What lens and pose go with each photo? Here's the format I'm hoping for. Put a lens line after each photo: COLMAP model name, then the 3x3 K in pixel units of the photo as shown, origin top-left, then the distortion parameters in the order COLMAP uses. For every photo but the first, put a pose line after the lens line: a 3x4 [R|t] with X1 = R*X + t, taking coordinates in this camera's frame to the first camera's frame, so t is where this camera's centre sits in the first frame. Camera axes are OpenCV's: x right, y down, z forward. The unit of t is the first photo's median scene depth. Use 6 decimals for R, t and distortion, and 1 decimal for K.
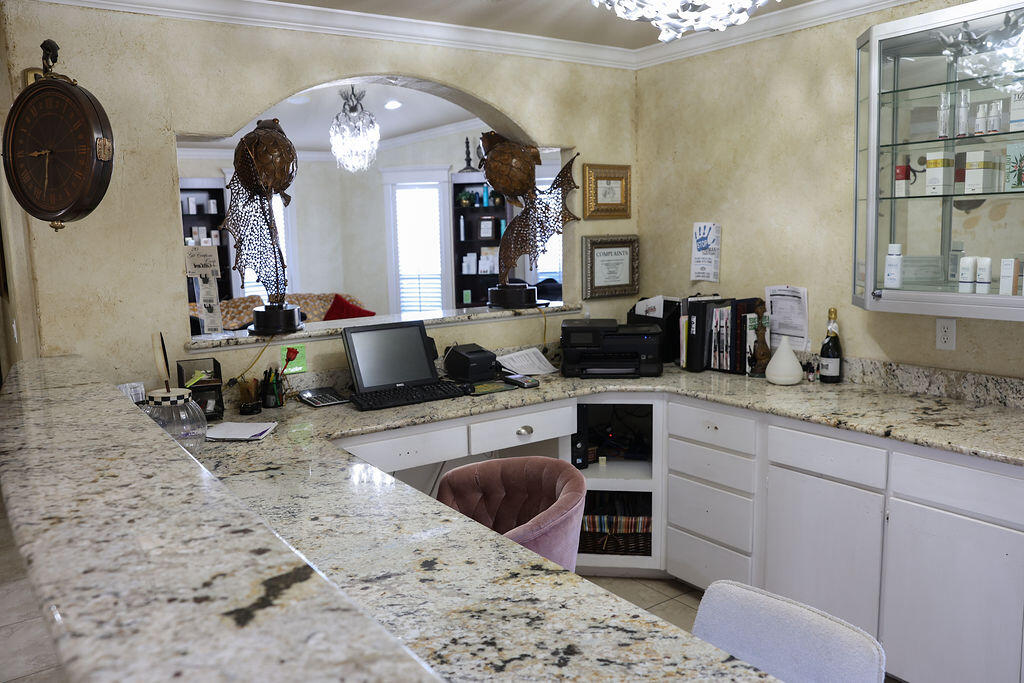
lens RADIAL K [[813.0, 0, 512.0], [0, 813.0, 336.3], [0, 0, 1]] dist [-0.088948, 0.082826]
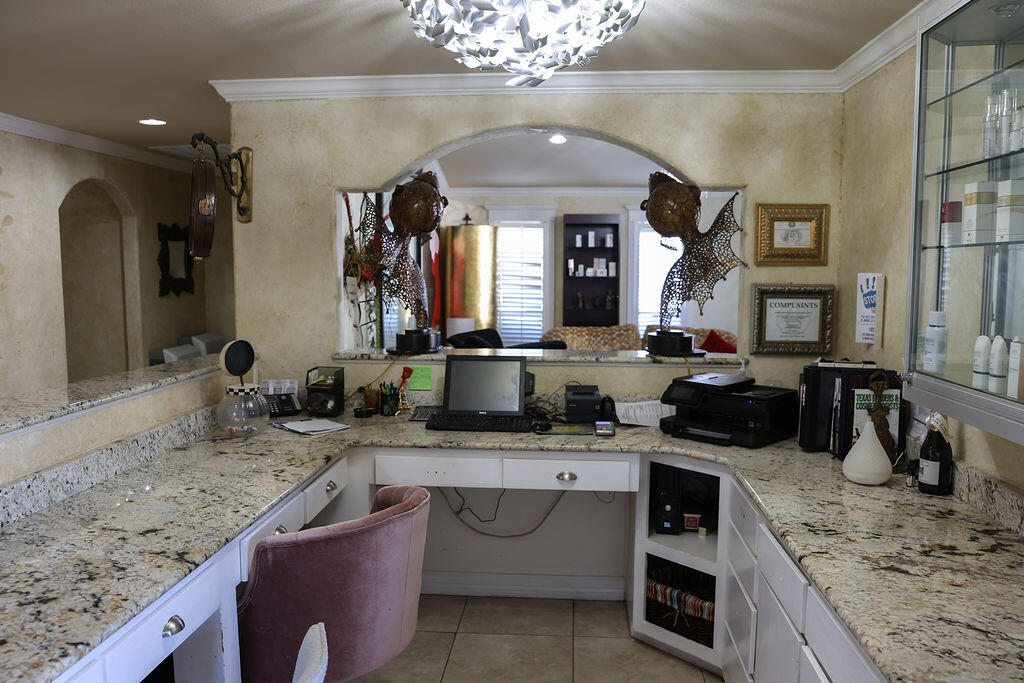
lens RADIAL K [[813.0, 0, 513.8], [0, 813.0, 342.6], [0, 0, 1]] dist [-0.088948, 0.082826]
pose [[0.769354, 0.089608, -0.632506, 0.527941], [-0.108804, 0.994027, 0.008480, -0.043268], [0.629488, 0.062295, 0.774509, 0.167093]]
